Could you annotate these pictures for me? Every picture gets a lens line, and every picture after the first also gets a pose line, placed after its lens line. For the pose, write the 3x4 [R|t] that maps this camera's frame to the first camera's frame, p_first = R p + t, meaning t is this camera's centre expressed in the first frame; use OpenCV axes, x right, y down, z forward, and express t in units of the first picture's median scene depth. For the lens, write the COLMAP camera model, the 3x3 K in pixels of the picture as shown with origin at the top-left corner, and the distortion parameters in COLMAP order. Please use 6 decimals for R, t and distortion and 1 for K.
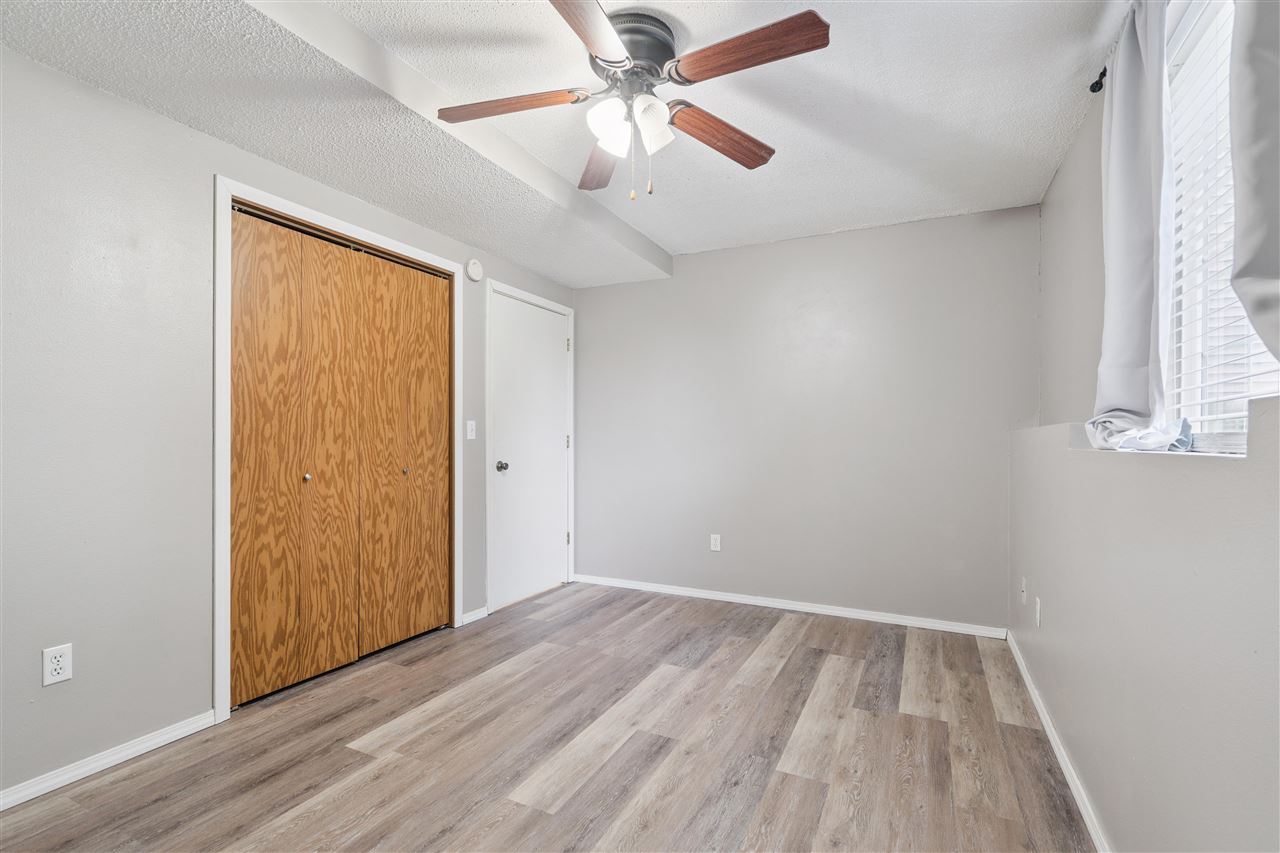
lens RADIAL K [[586.8, 0, 634.6], [0, 586.8, 431.0], [0, 0, 1]] dist [-0.003208, -0.000175]
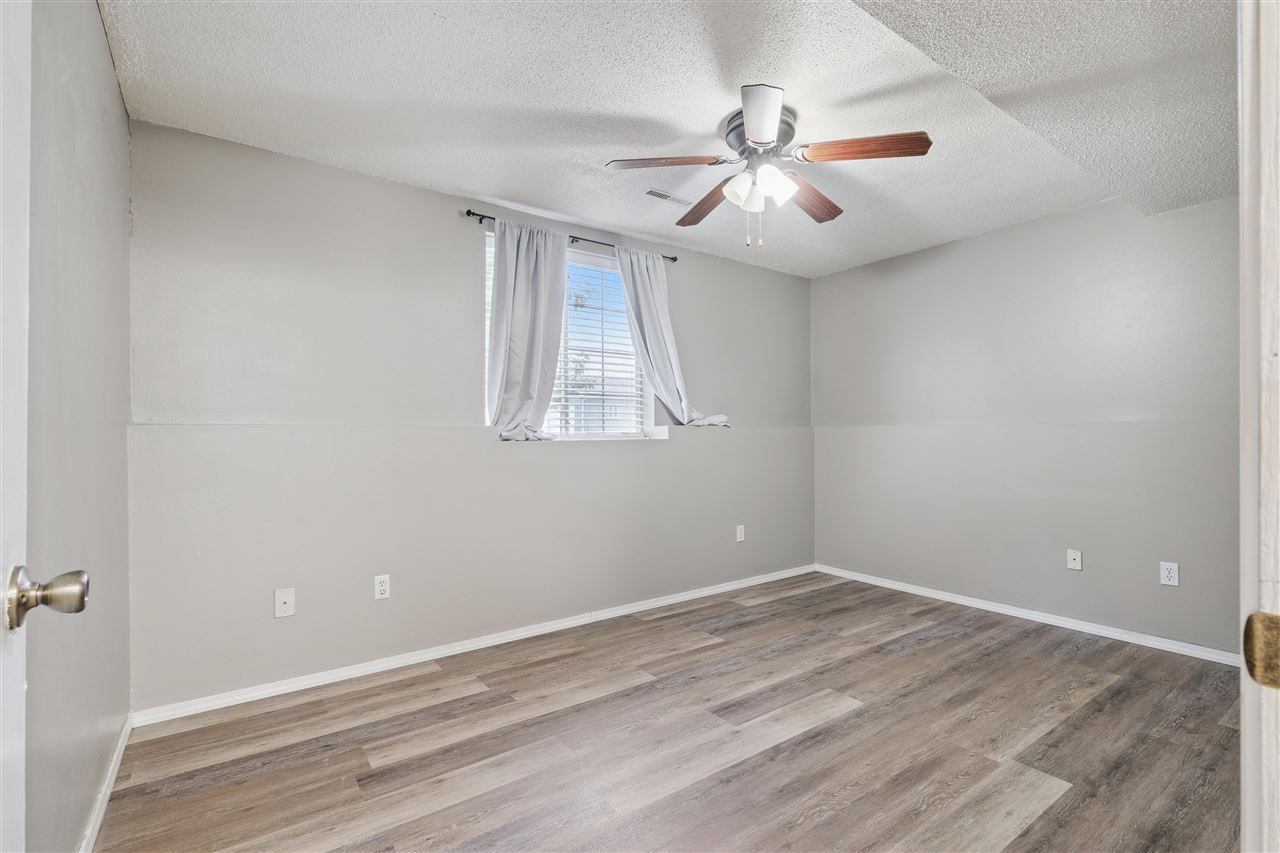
lens RADIAL K [[586.8, 0, 634.6], [0, 586.8, 431.0], [0, 0, 1]] dist [-0.003208, -0.000175]
pose [[-0.884203, 0.006853, 0.467053, -0.316134], [-0.002862, 0.999794, -0.020089, 0.029372], [-0.467094, -0.019099, -0.884001, 2.009350]]
